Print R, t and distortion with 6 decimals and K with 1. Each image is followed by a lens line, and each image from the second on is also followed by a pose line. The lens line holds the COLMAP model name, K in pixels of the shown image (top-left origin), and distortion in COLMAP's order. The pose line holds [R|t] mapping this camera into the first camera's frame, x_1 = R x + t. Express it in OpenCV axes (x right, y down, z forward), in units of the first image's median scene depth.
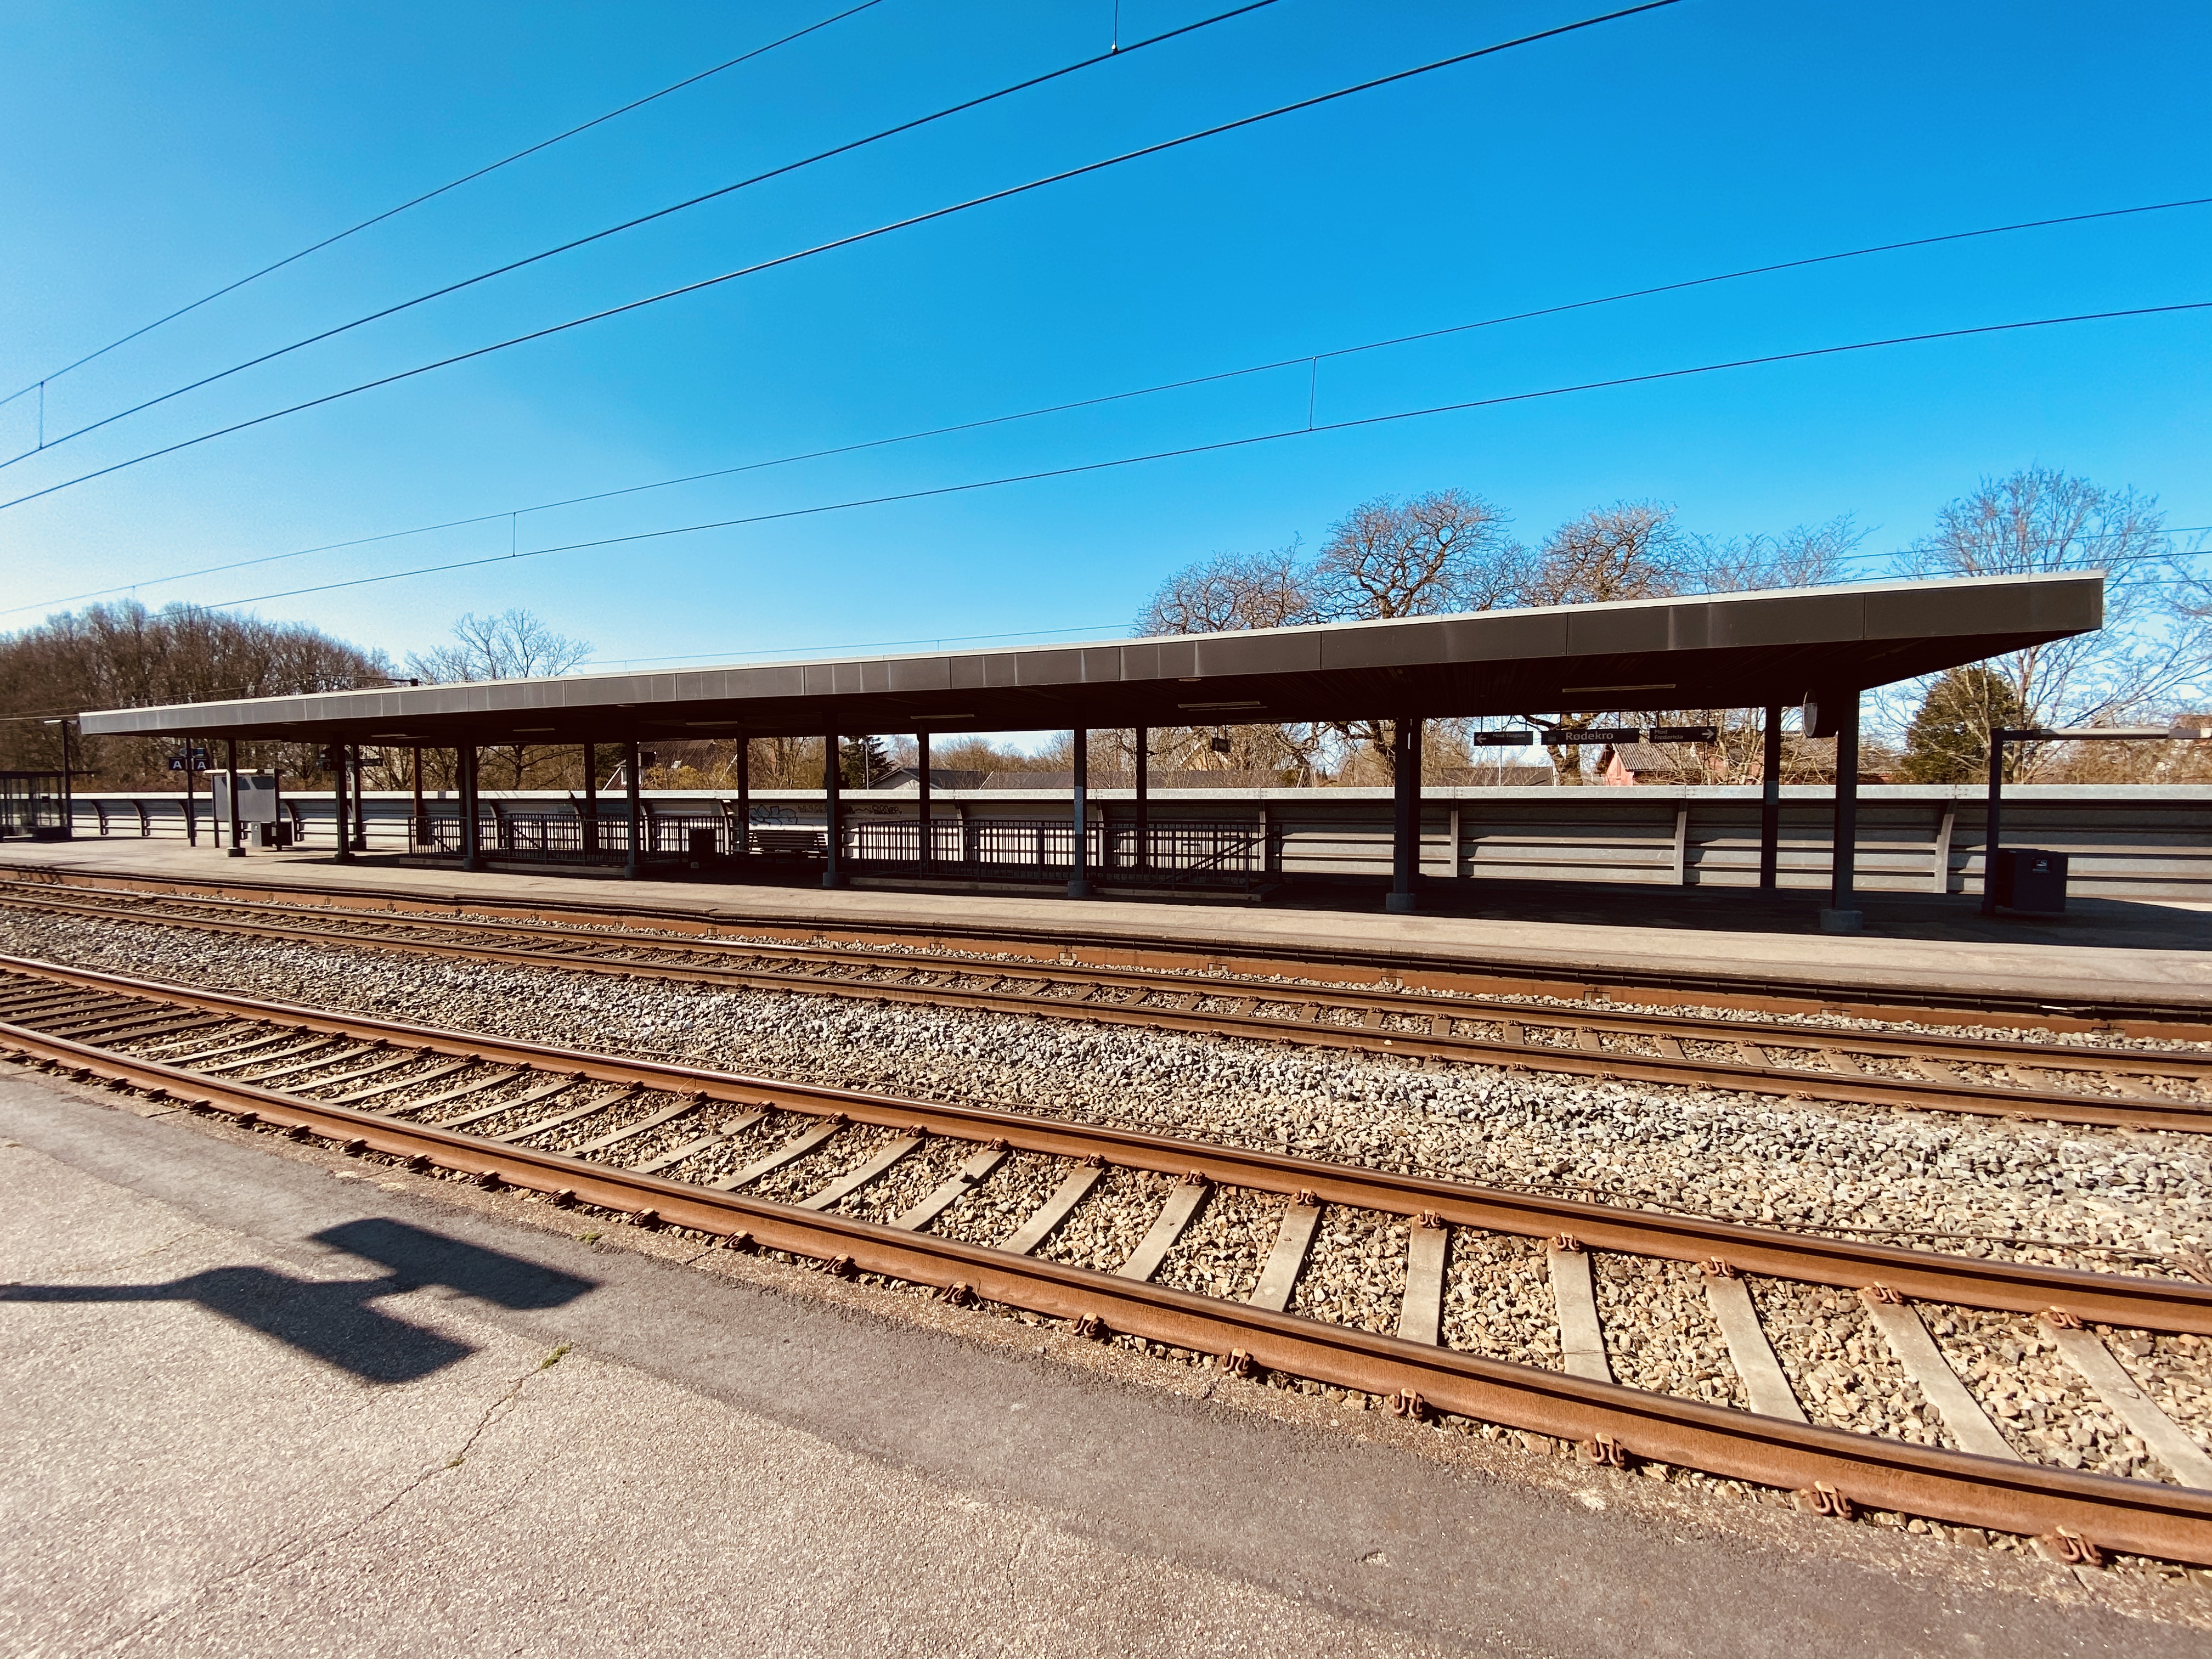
lens RADIAL K [[891.7, 0, 1108.5], [0, 891.7, 790.2], [0, 0, 1]] dist [0.000158, -0.000101]
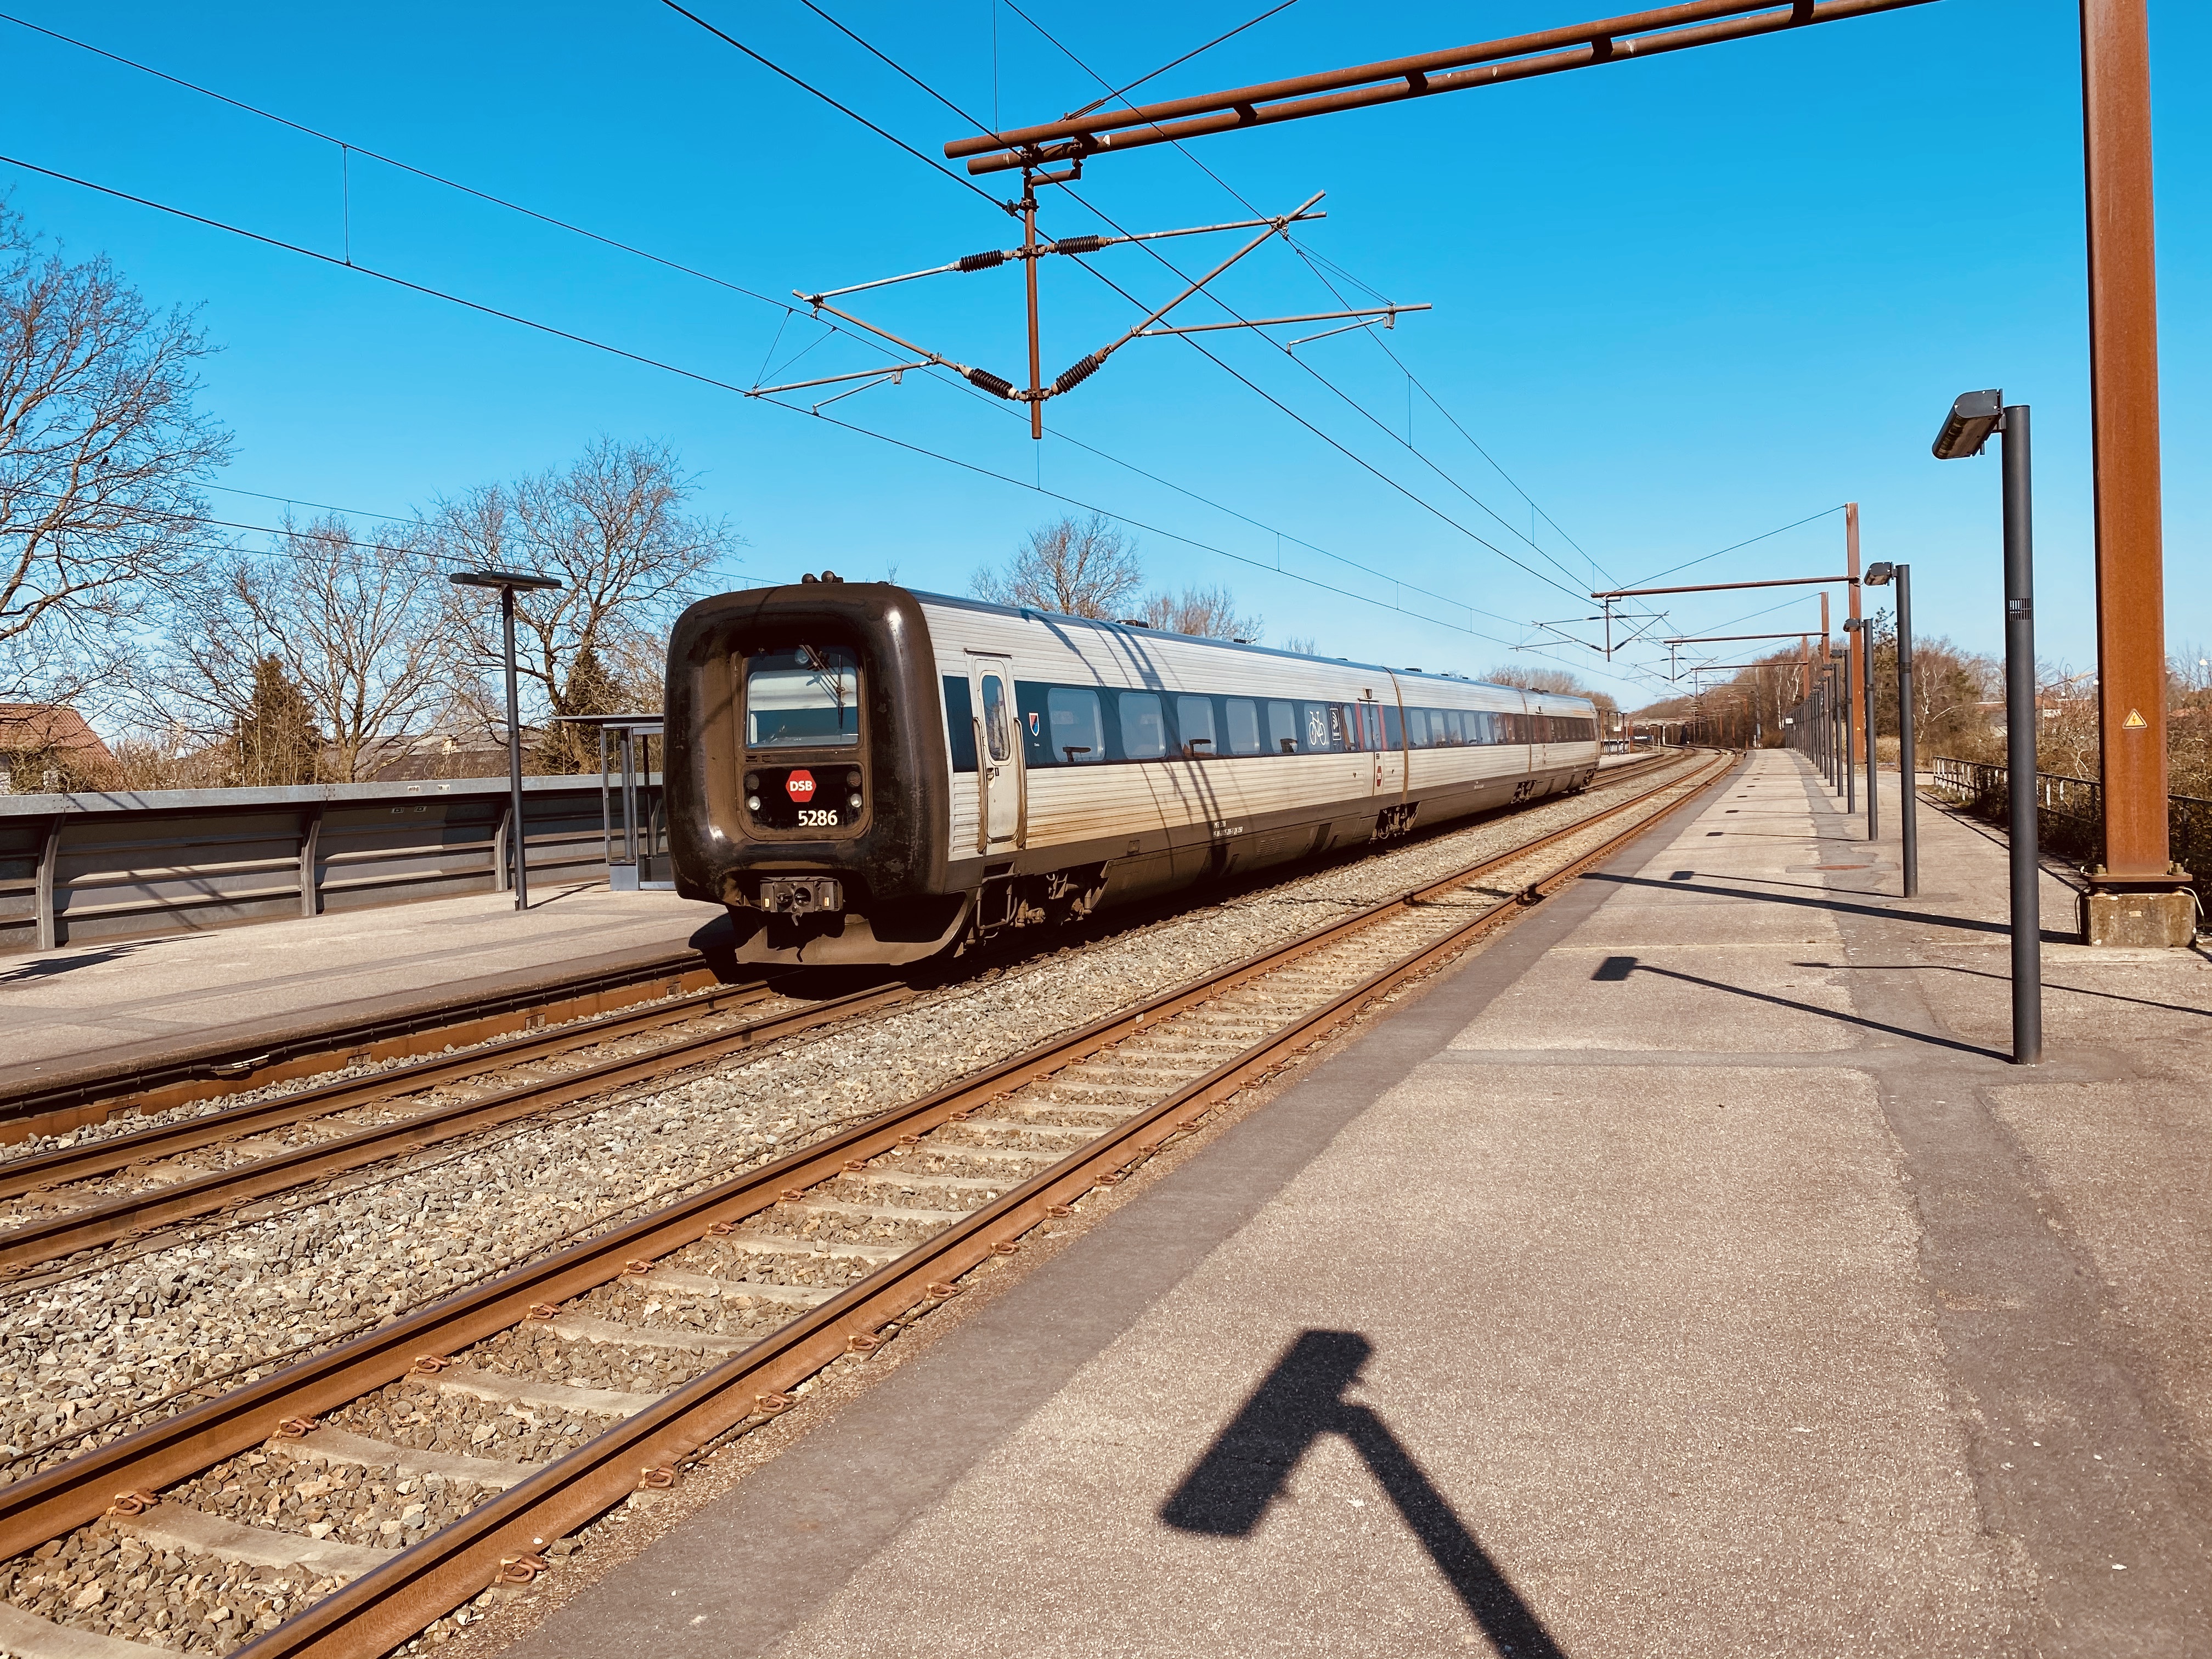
lens RADIAL K [[1682.7, 0, 1101.4], [0, 1682.7, 723.5], [0, 0, 1]] dist [0.000107, 0.001170]
pose [[0.012926, 0.023896, 0.999631, -0.839321], [0.036182, 0.999049, -0.024350, 0.003710], [-0.999262, 0.036484, 0.012049, 0.326028]]
